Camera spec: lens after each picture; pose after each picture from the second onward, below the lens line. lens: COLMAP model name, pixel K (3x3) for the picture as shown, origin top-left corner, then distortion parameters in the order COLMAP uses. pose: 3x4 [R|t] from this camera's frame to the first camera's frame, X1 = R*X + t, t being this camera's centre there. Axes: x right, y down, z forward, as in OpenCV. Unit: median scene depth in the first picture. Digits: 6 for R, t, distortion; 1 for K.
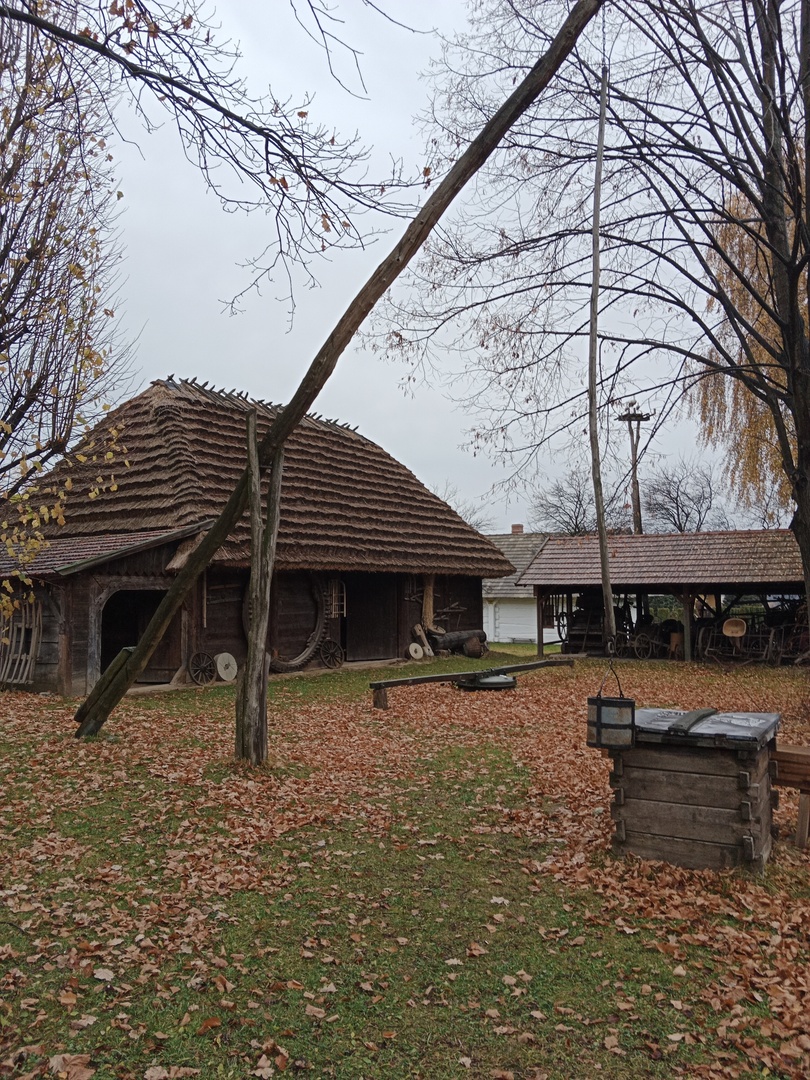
lens RADIAL K [[846.0, 0, 406.7], [0, 846.0, 525.4], [0, 0, 1]] dist [0.101743, -0.154300]
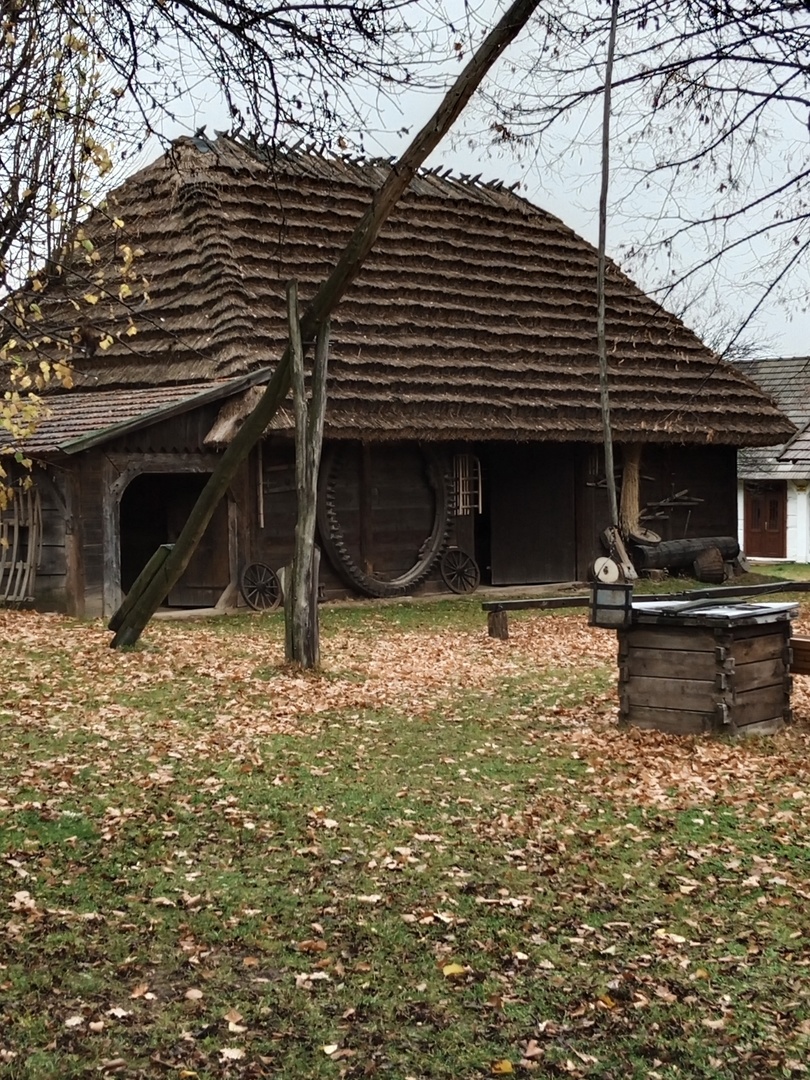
lens RADIAL K [[1744.0, 0, 405.0], [0, 1744.0, 540.0], [0, 0, 1]] dist [0.078748, -0.054509]
pose [[0.987368, 0.003025, -0.158416, 0.086788], [0.016080, 0.992742, 0.119182, -0.030907], [0.157627, -0.120223, 0.980153, -0.312848]]
